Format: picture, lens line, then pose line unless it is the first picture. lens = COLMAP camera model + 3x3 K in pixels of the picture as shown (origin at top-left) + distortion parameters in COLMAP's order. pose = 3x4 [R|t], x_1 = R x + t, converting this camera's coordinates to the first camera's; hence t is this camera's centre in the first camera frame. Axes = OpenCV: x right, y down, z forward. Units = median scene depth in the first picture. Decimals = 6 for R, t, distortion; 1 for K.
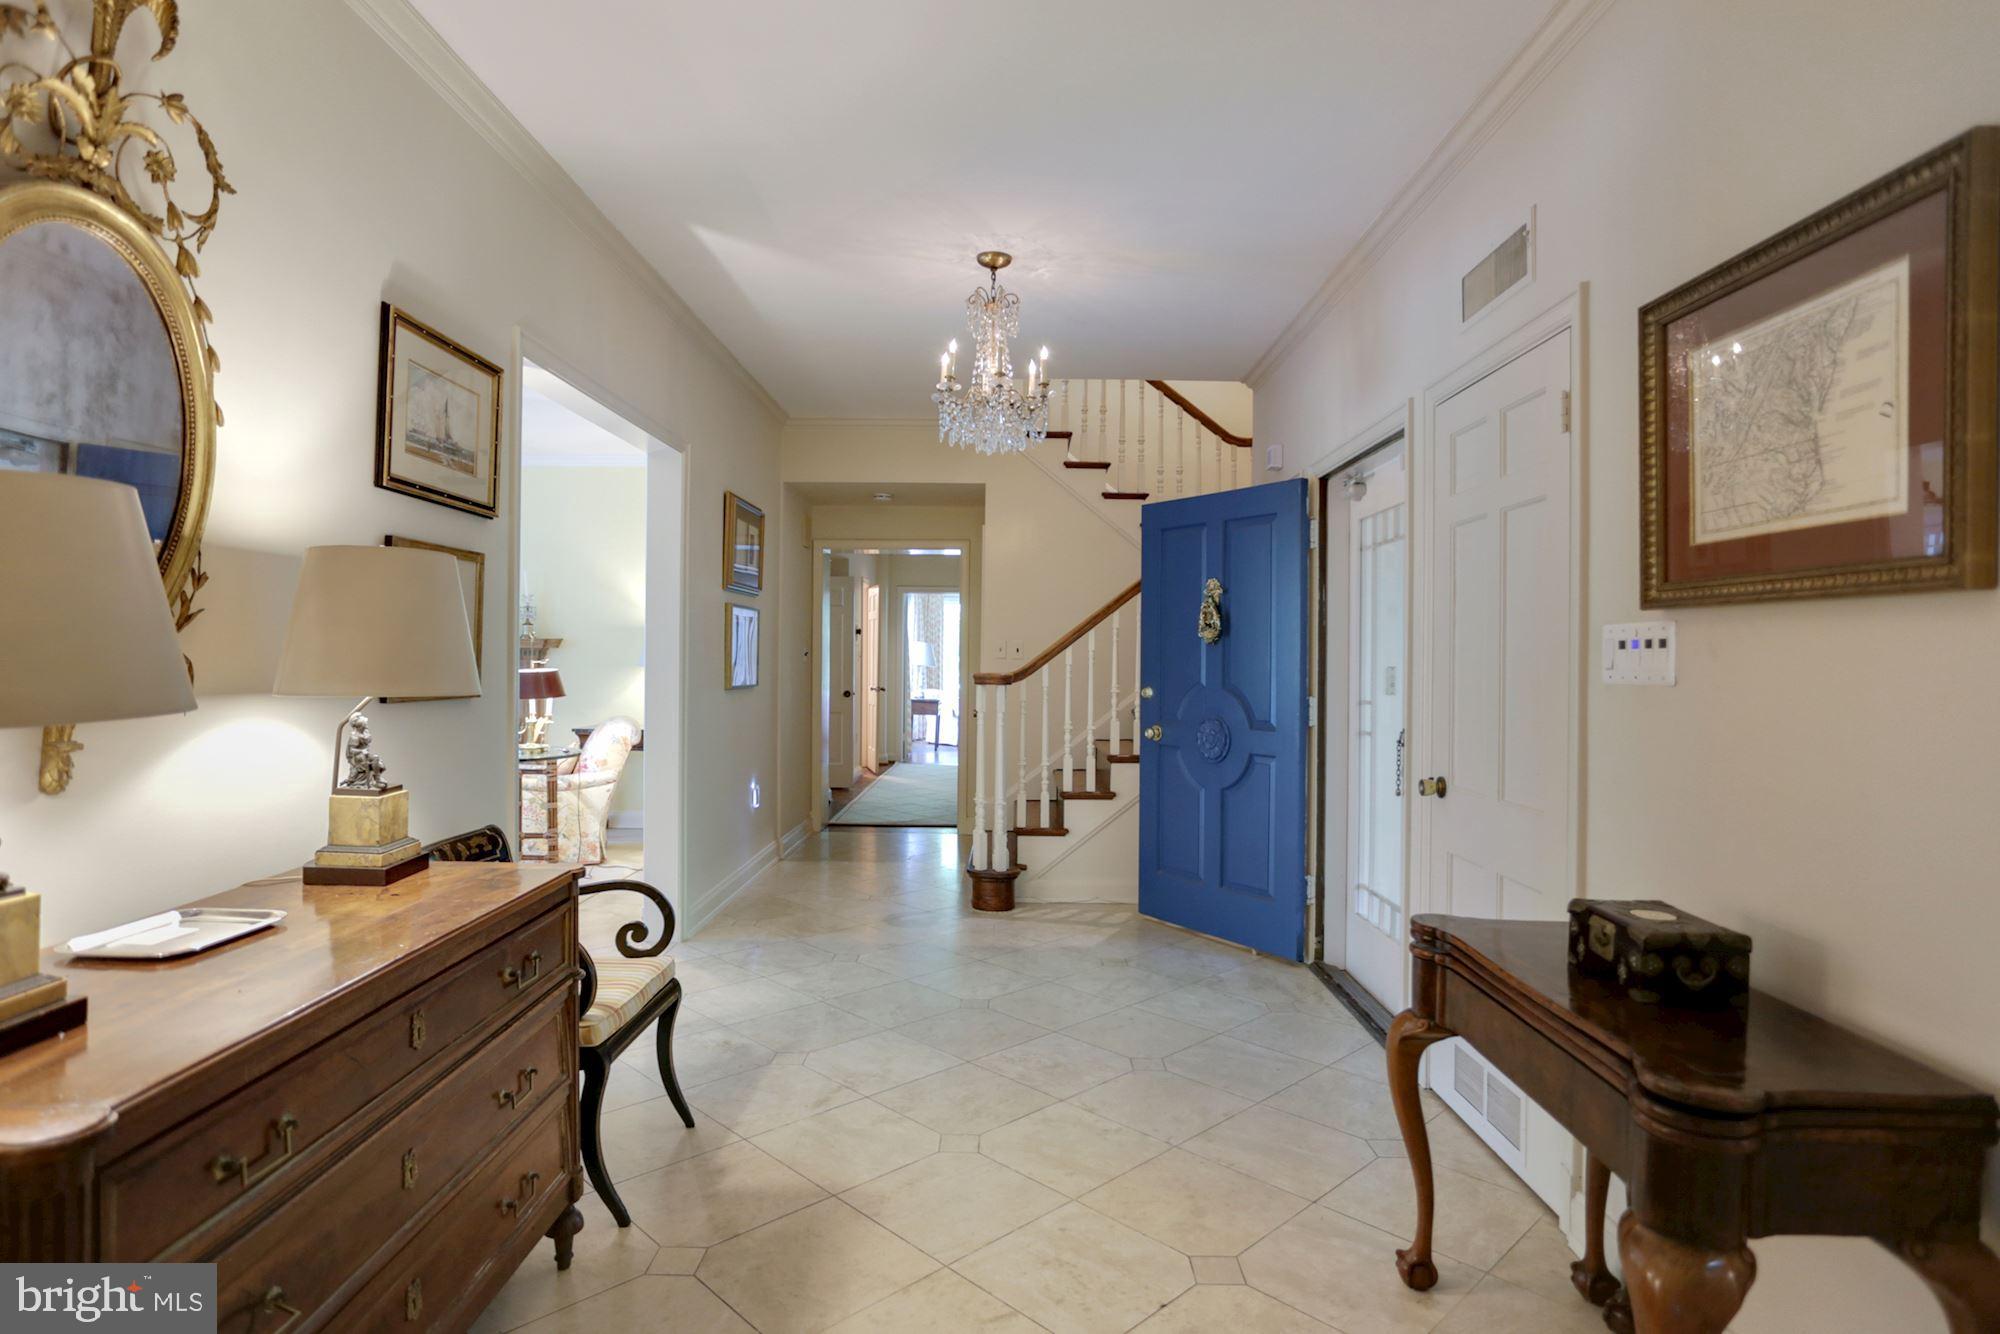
lens RADIAL K [[1011.4, 0, 995.6], [0, 1011.4, 654.8], [0, 0, 1]] dist [-0.005104, 0.001293]
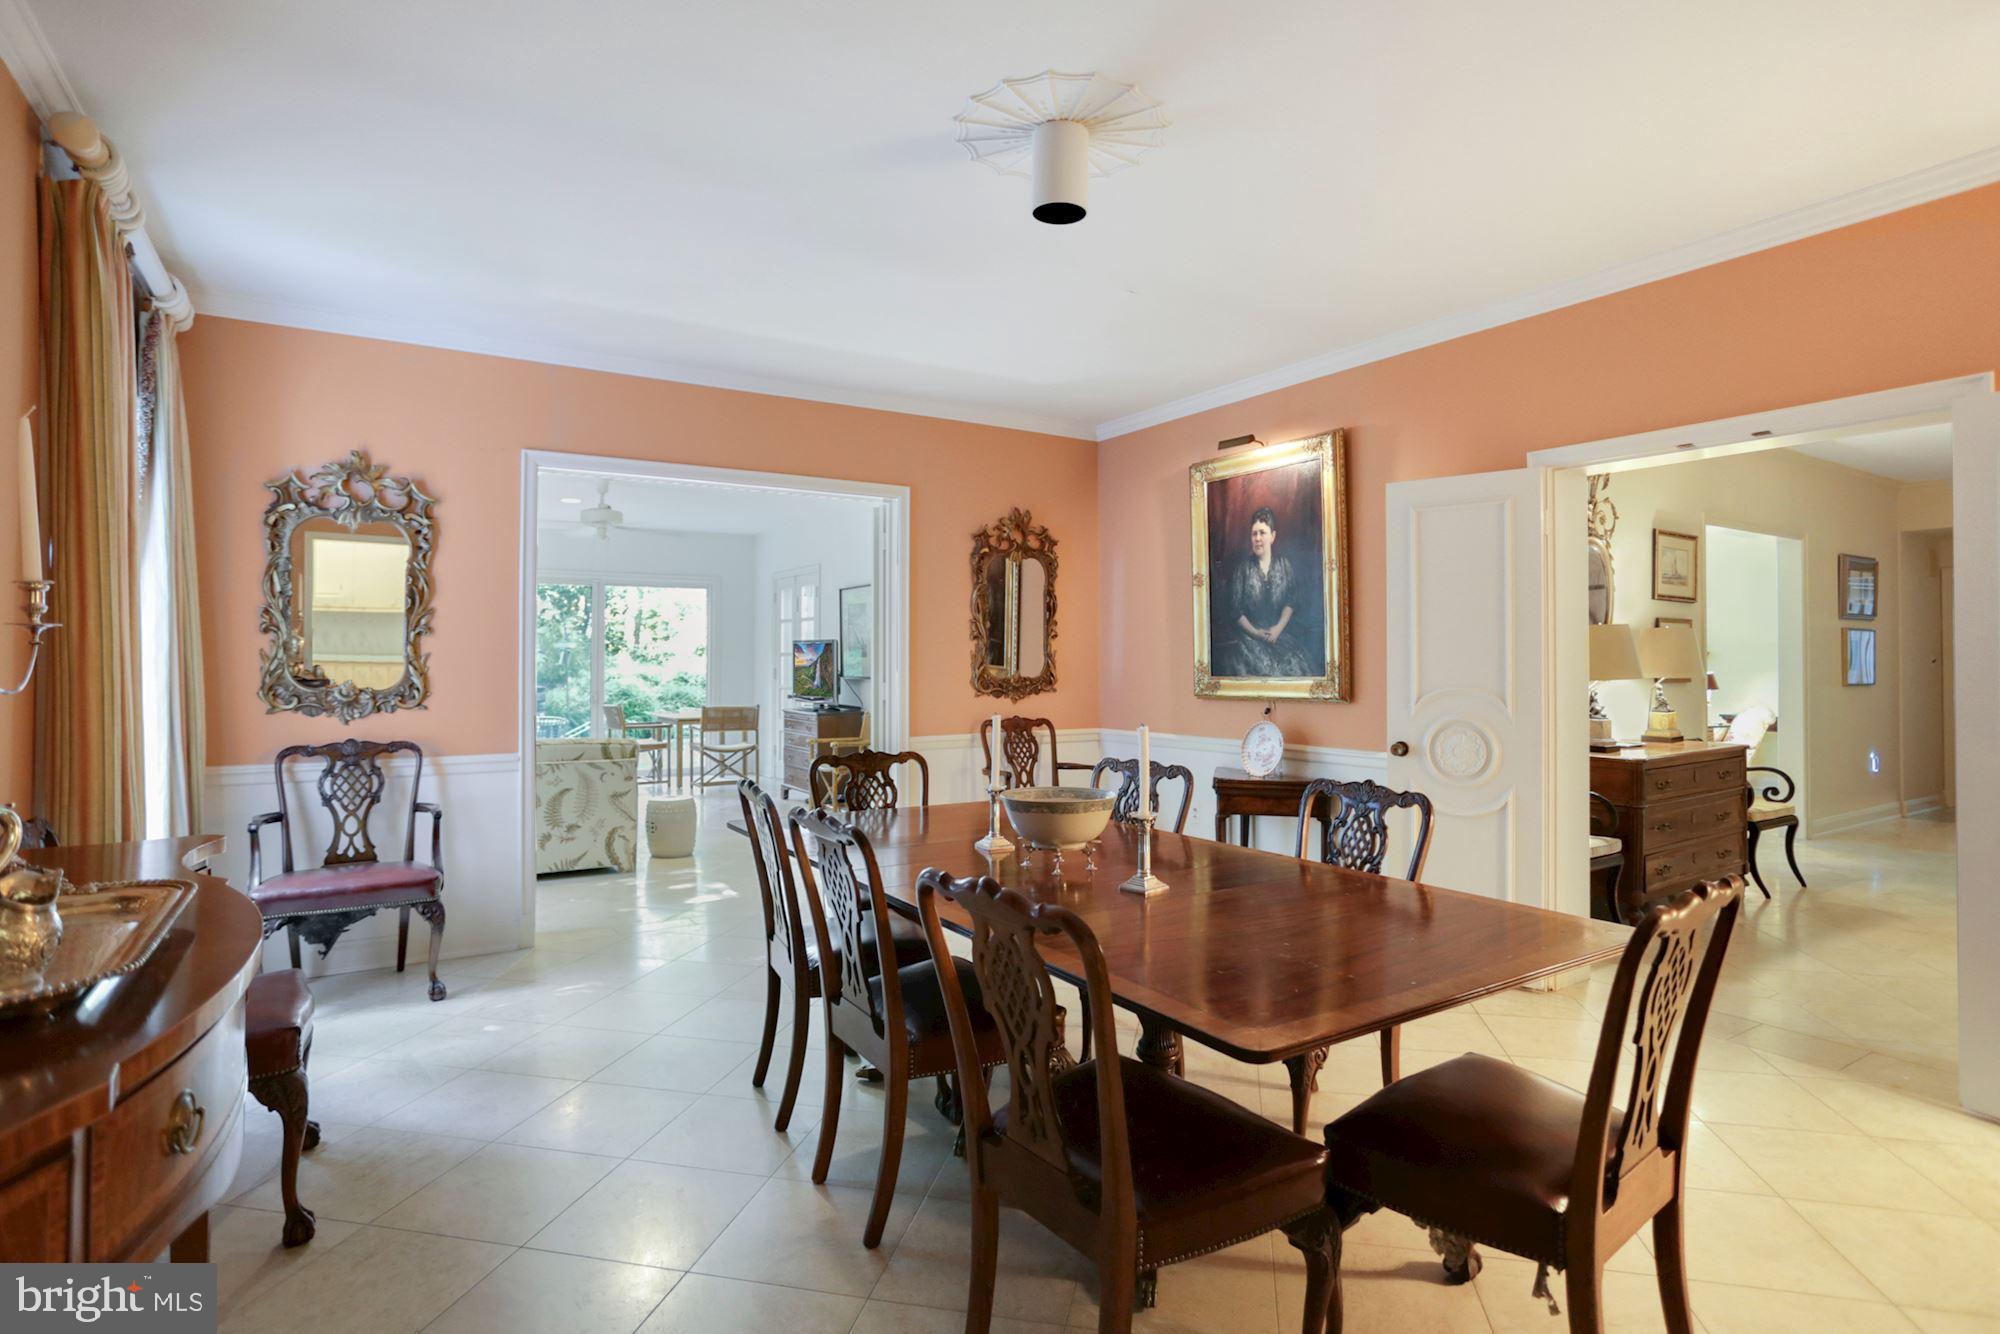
lens RADIAL K [[1011.4, 0, 991.4], [0, 1011.4, 660.8], [0, 0, 1]] dist [-0.005104, 0.001293]
pose [[0.542561, -0.012307, -0.839926, 0.561370], [0.007334, 0.999924, -0.009914, 0.004567], [0.839985, -0.000781, 0.542610, -1.601155]]
